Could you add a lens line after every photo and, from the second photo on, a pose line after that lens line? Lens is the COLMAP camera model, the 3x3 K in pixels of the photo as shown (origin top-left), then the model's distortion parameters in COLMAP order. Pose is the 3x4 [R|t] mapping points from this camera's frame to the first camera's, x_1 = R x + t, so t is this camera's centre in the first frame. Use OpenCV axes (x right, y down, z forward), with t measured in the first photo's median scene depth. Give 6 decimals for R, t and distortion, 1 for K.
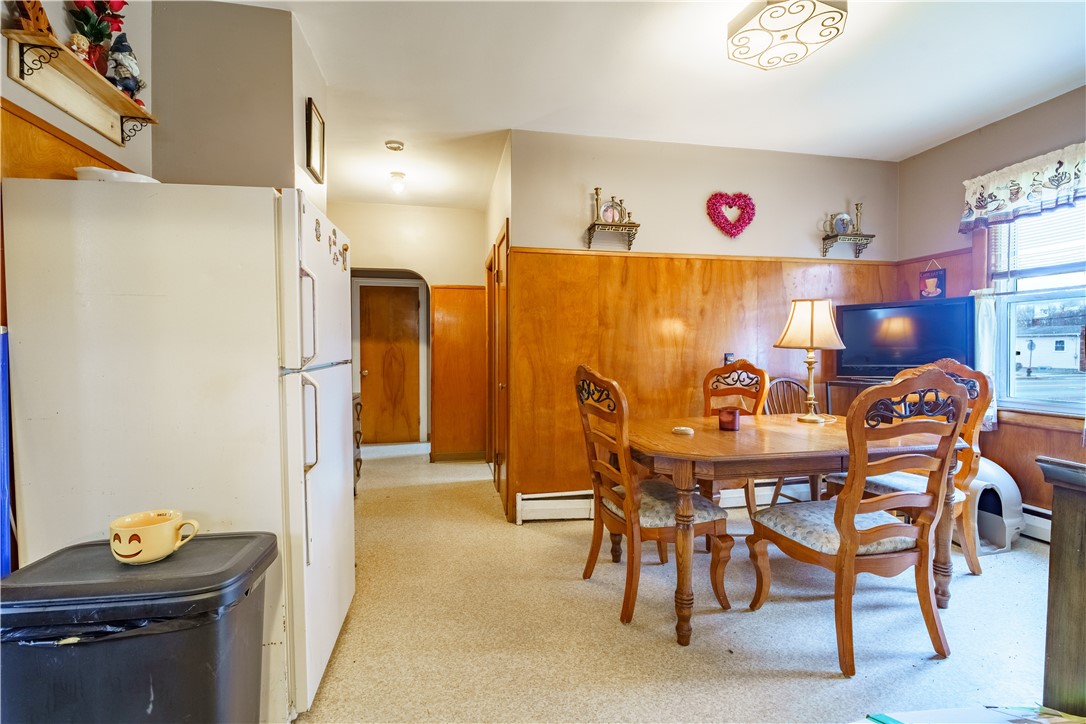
lens RADIAL K [[514.1, 0, 546.8], [0, 514.1, 357.3], [0, 0, 1]] dist [0.002153, -0.003201]
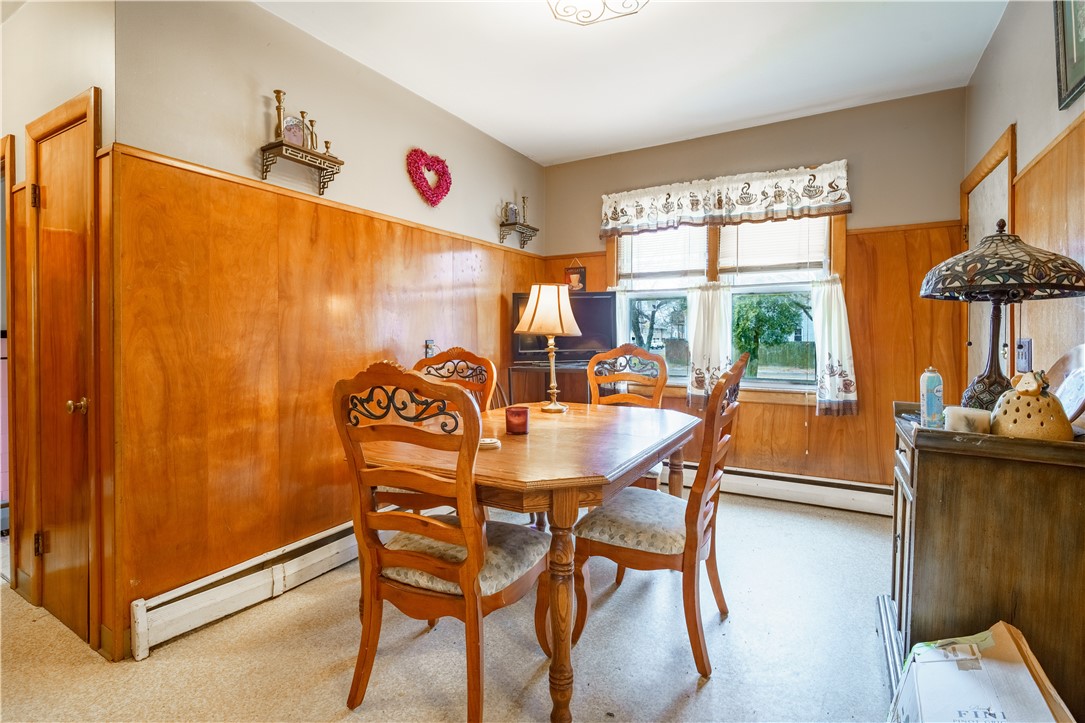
lens RADIAL K [[513.7, 0, 548.8], [0, 513.7, 339.8], [0, 0, 1]] dist [0.002153, -0.003201]
pose [[0.658897, -0.005335, 0.752215, -0.172153], [0.010515, 0.999942, -0.002119, -0.004881], [-0.752160, 0.009305, 0.658915, 0.310386]]
